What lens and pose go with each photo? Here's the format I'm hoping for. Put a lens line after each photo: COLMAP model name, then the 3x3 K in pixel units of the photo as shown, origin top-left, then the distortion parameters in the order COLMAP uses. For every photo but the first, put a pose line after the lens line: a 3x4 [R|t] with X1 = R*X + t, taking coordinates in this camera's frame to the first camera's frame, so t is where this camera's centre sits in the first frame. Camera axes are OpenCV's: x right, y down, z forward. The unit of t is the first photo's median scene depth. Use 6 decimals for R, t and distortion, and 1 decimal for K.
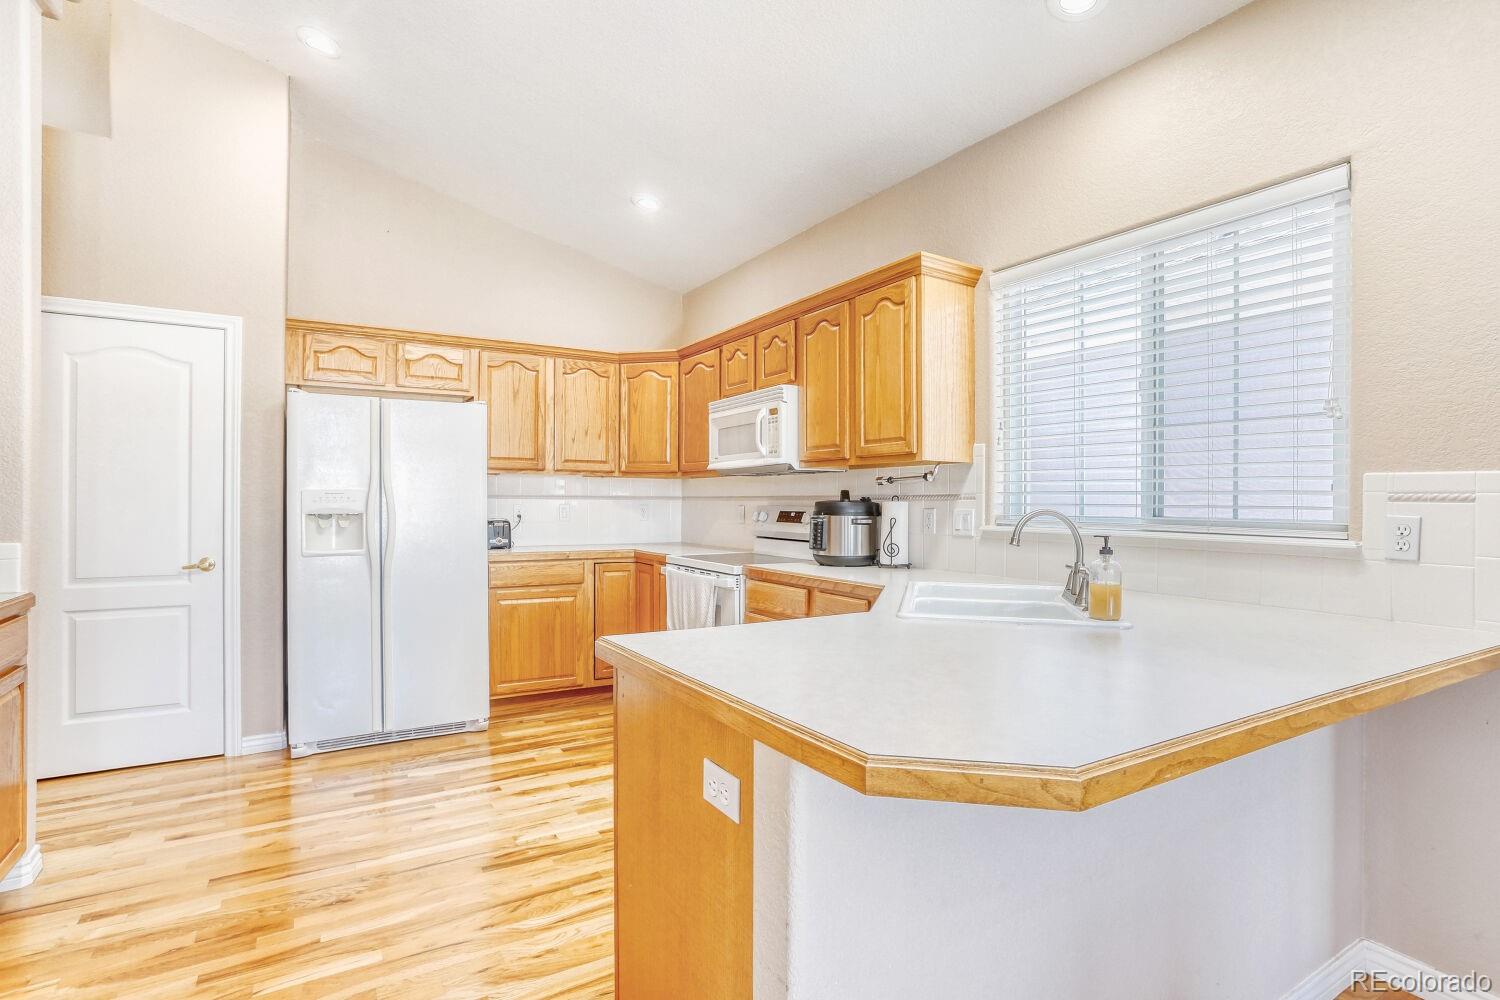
lens RADIAL K [[741.9, 0, 739.0], [0, 741.9, 504.7], [0, 0, 1]] dist [-0.002120, 0.001748]
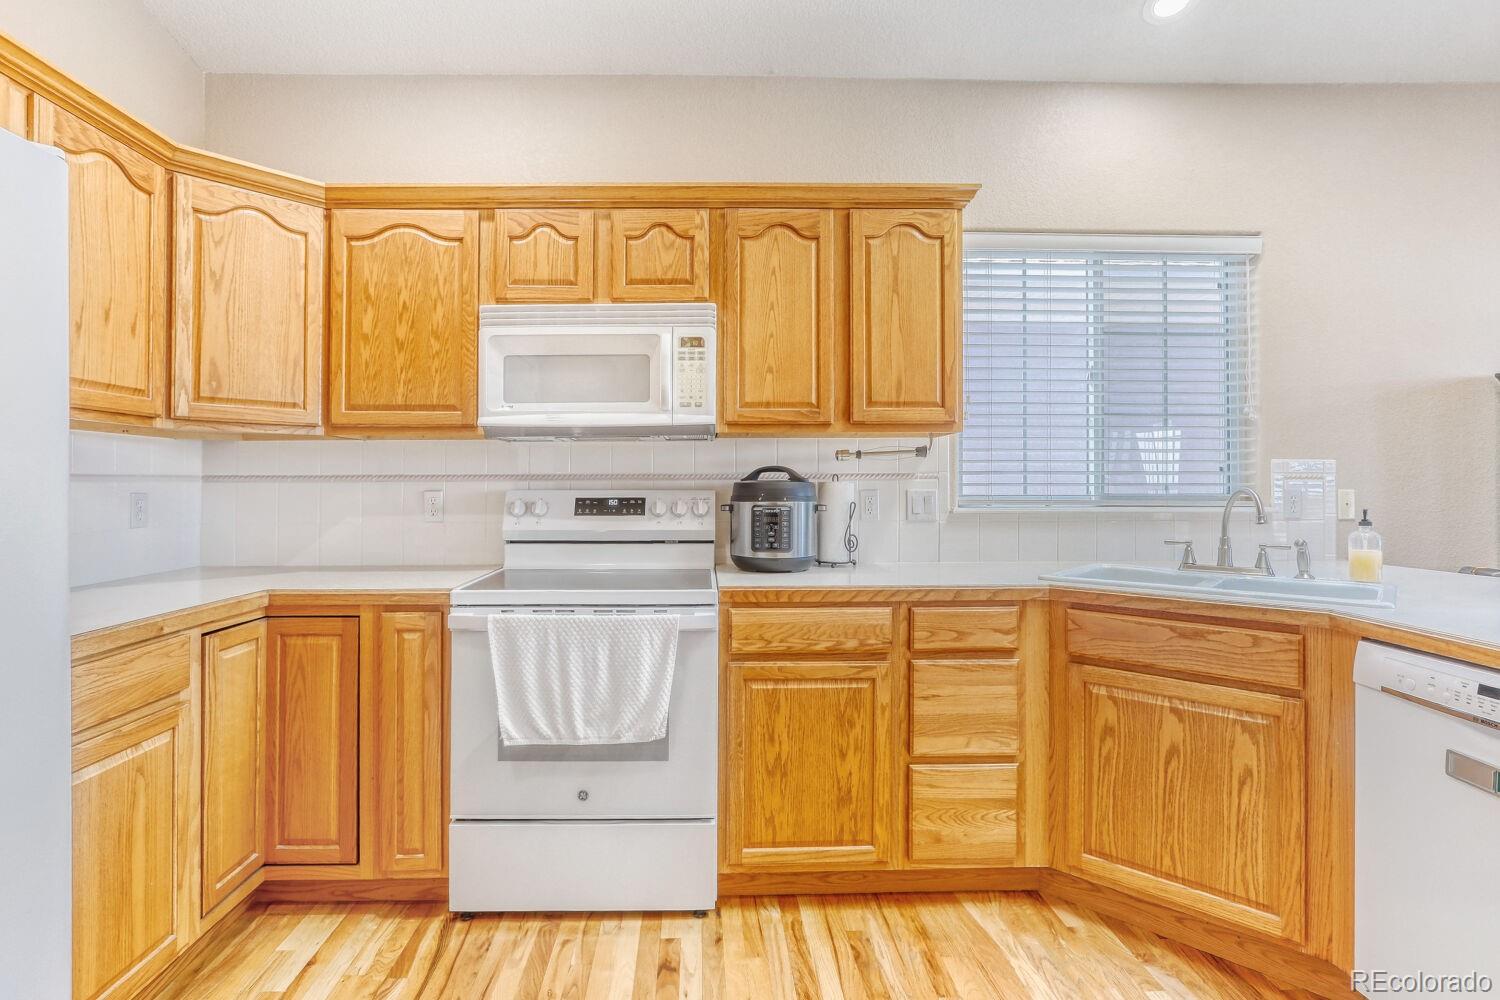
lens RADIAL K [[741.9, 0, 742.1], [0, 741.9, 484.1], [0, 0, 1]] dist [-0.002120, 0.001748]
pose [[0.496843, -0.007644, 0.867807, -0.481955], [0.009196, 0.999951, 0.003543, -0.004888], [-0.867792, 0.006220, 0.496889, 0.634884]]
